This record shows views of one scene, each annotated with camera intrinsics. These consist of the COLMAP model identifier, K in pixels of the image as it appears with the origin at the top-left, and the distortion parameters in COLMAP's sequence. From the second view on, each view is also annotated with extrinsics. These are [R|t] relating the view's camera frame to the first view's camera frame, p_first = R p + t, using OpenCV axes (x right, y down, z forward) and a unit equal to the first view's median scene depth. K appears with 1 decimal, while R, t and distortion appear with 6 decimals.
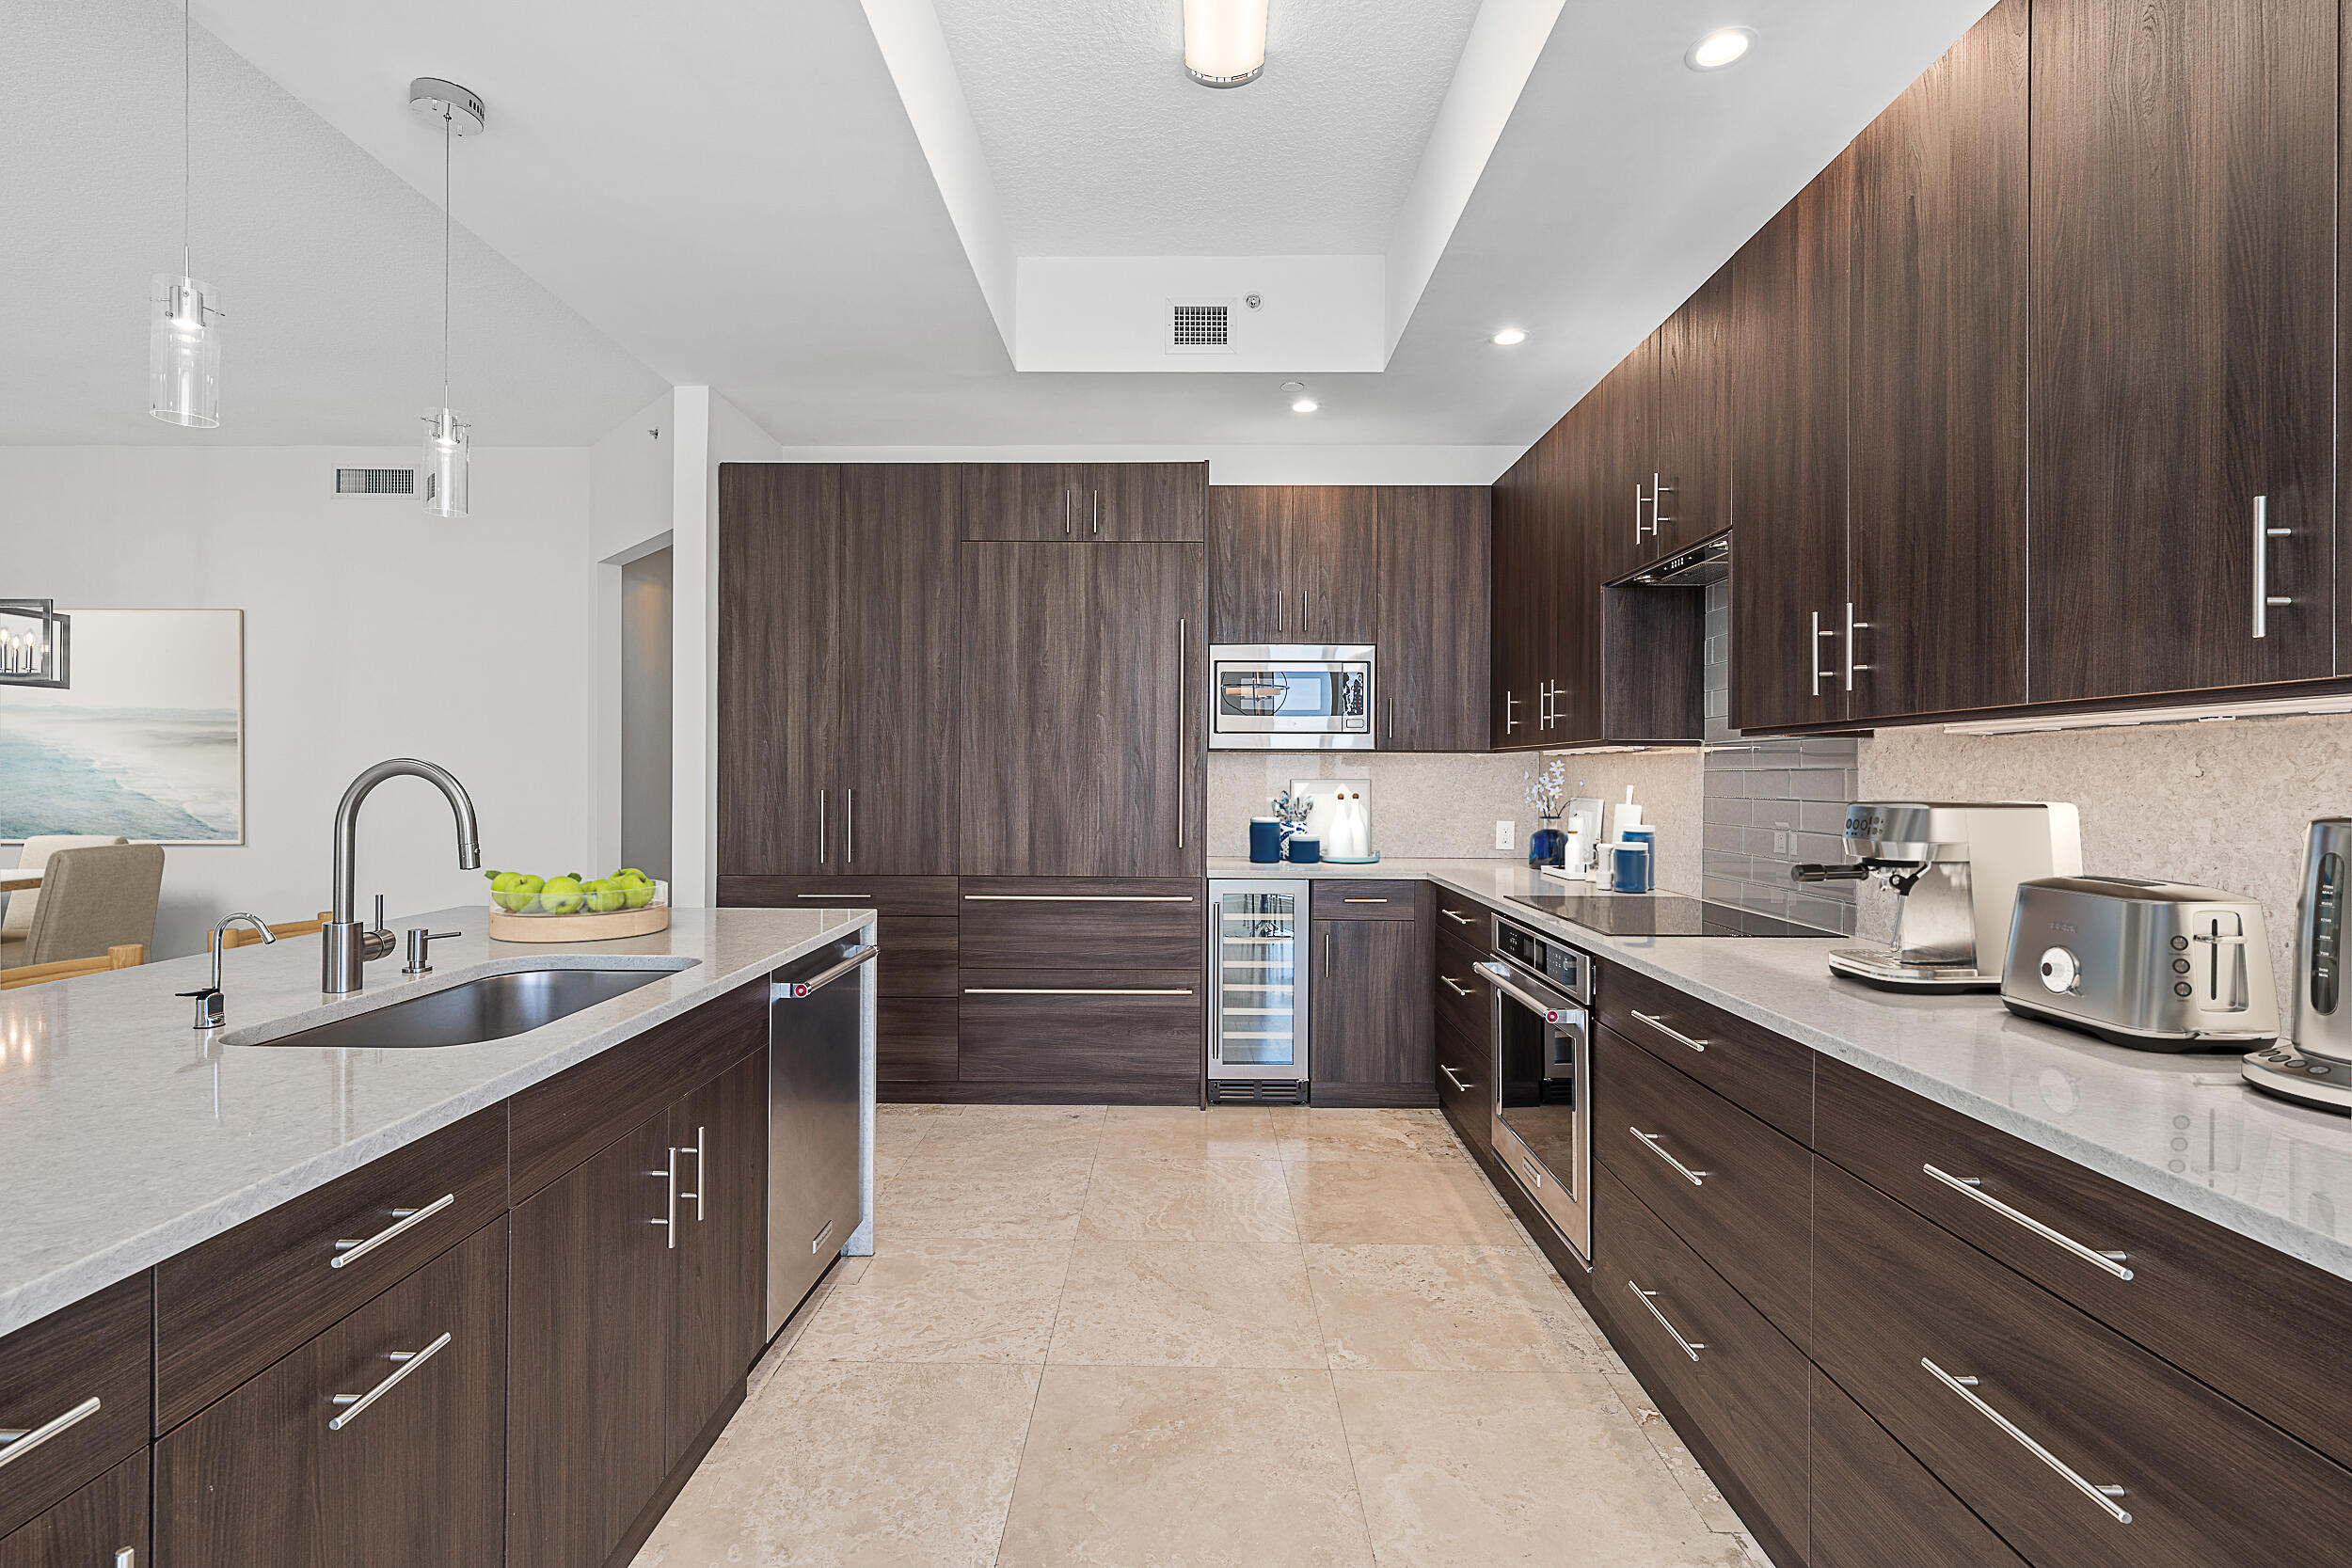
lens RADIAL K [[1077.5, 0, 1176.0], [0, 1077.5, 784.0], [0, 0, 1]] dist [0.000586, -0.000511]
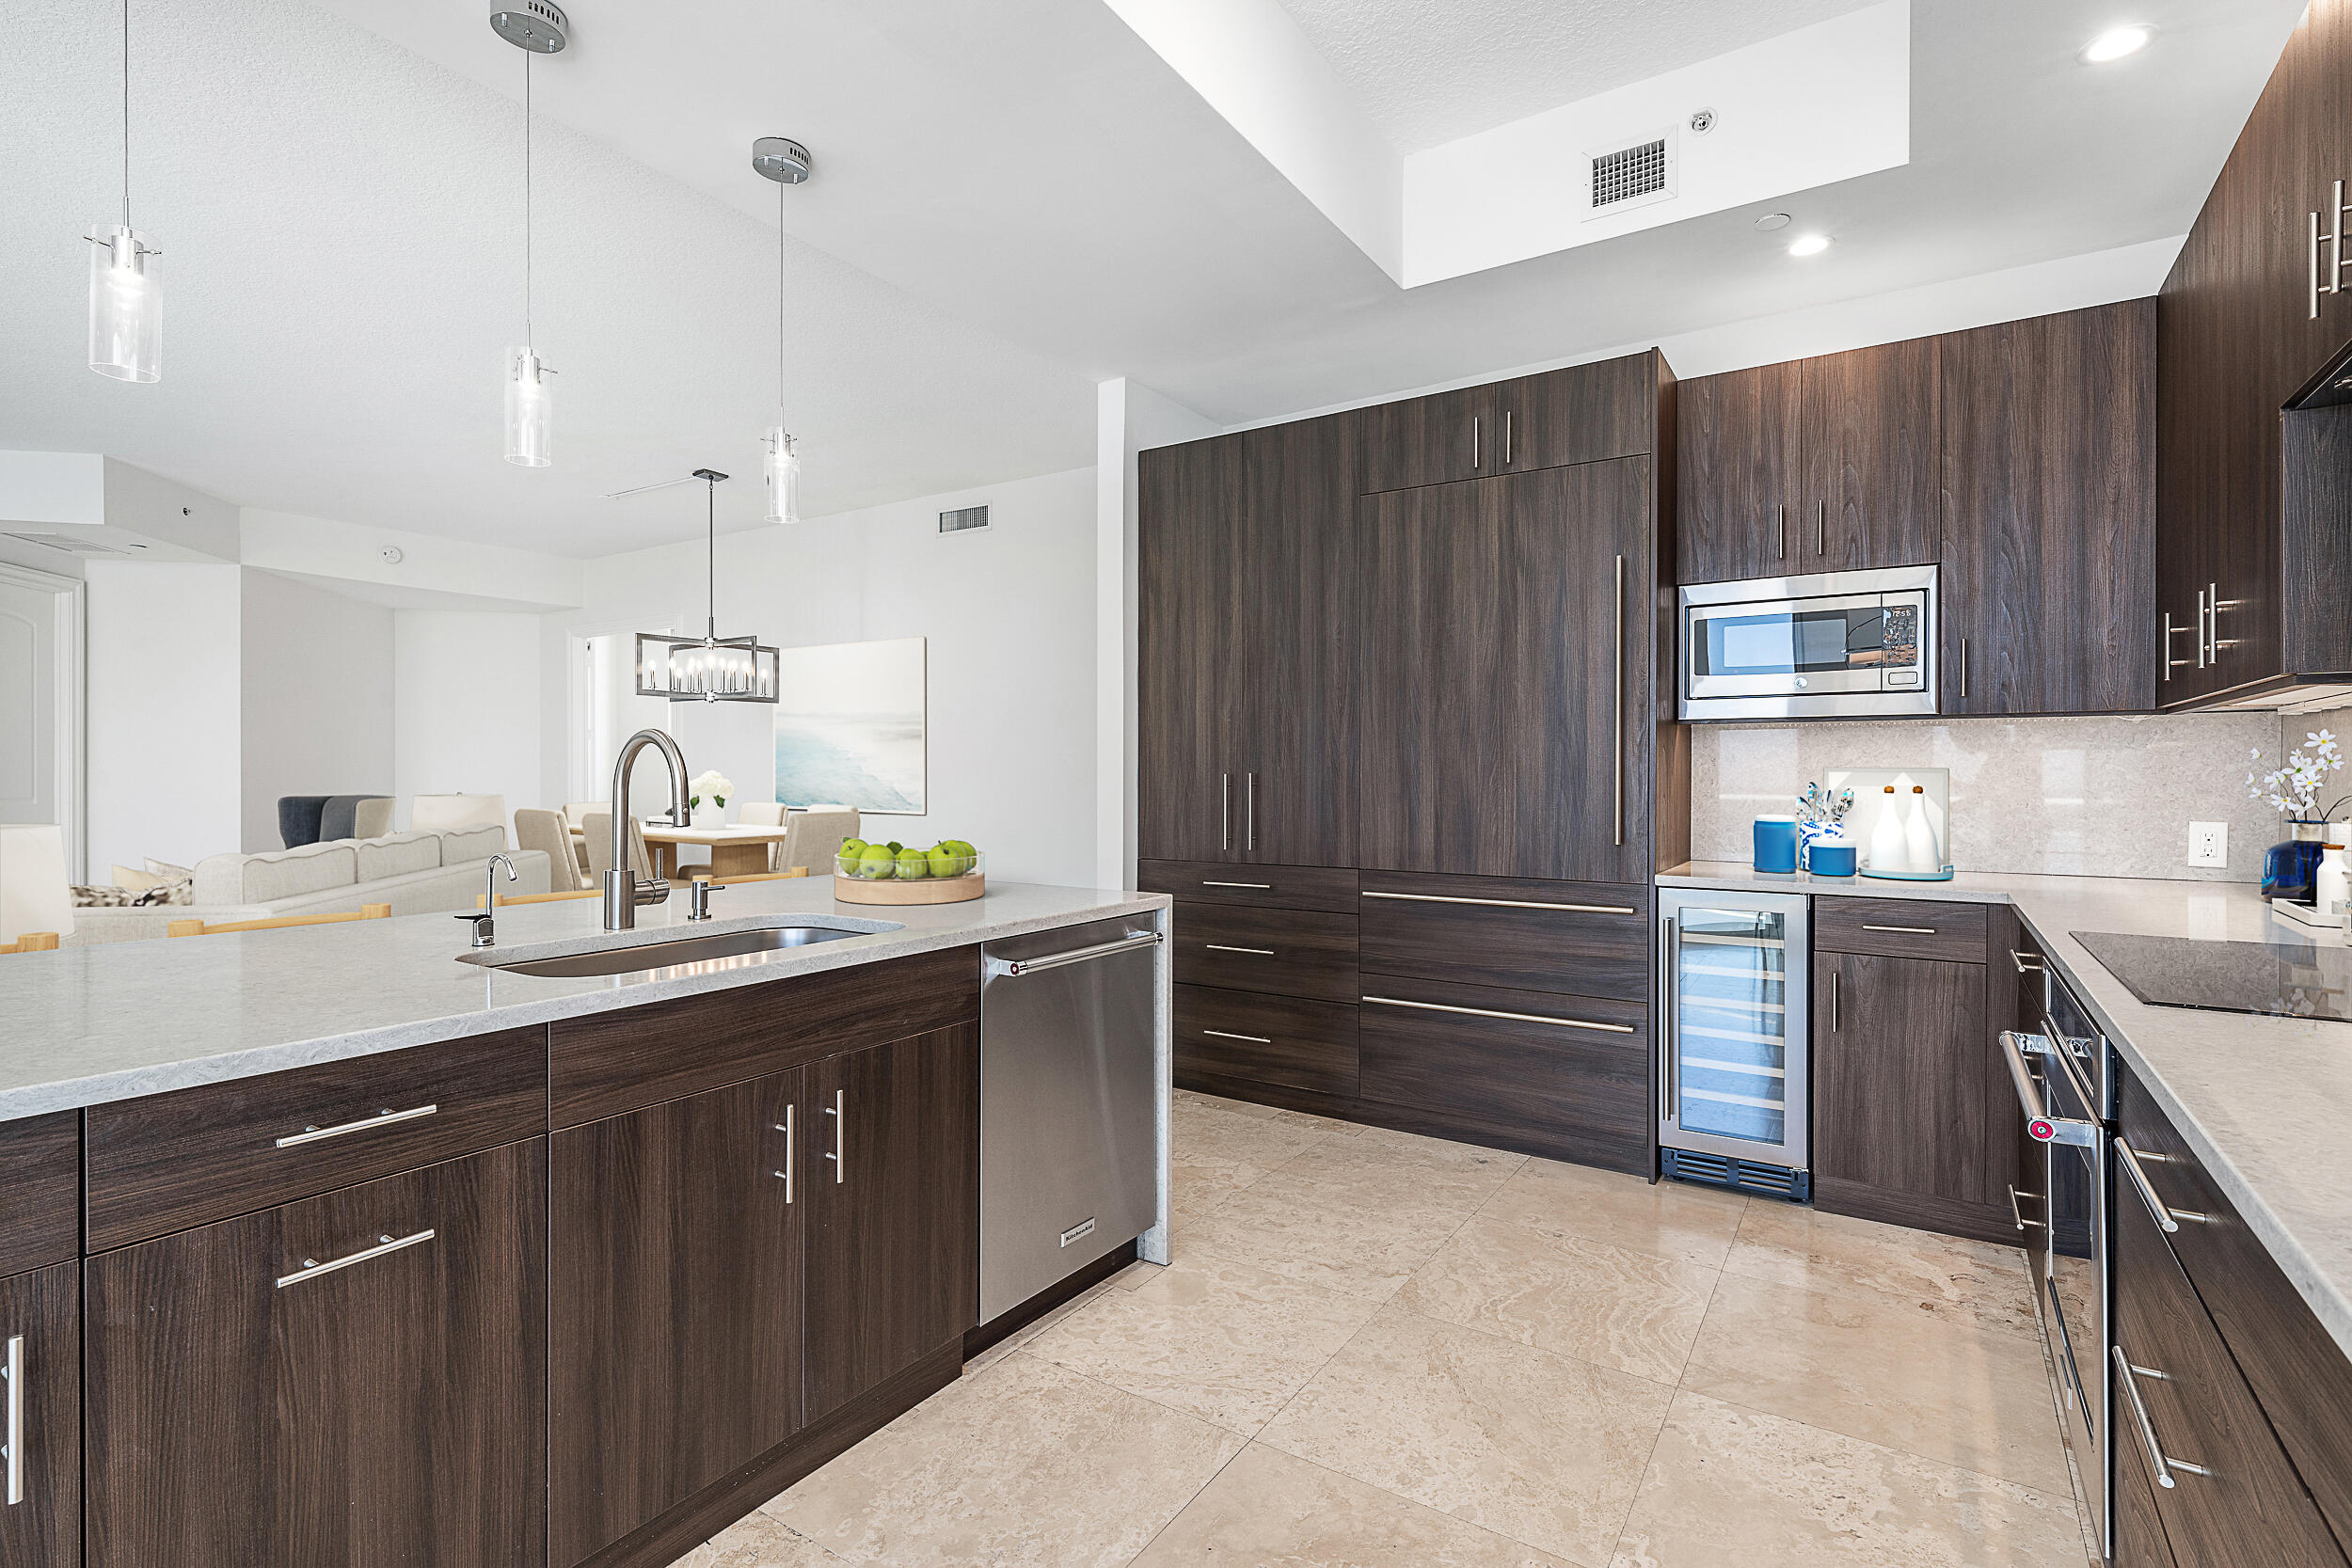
lens RADIAL K [[1122.2, 0, 1176.0], [0, 1122.2, 784.0], [0, 0, 1]] dist [0.002990, -0.001171]
pose [[0.839980, 0.000789, -0.542617, 0.177970], [-0.001553, 0.999998, -0.000950, 0.015477], [0.542615, 0.001641, 0.839980, 0.133253]]
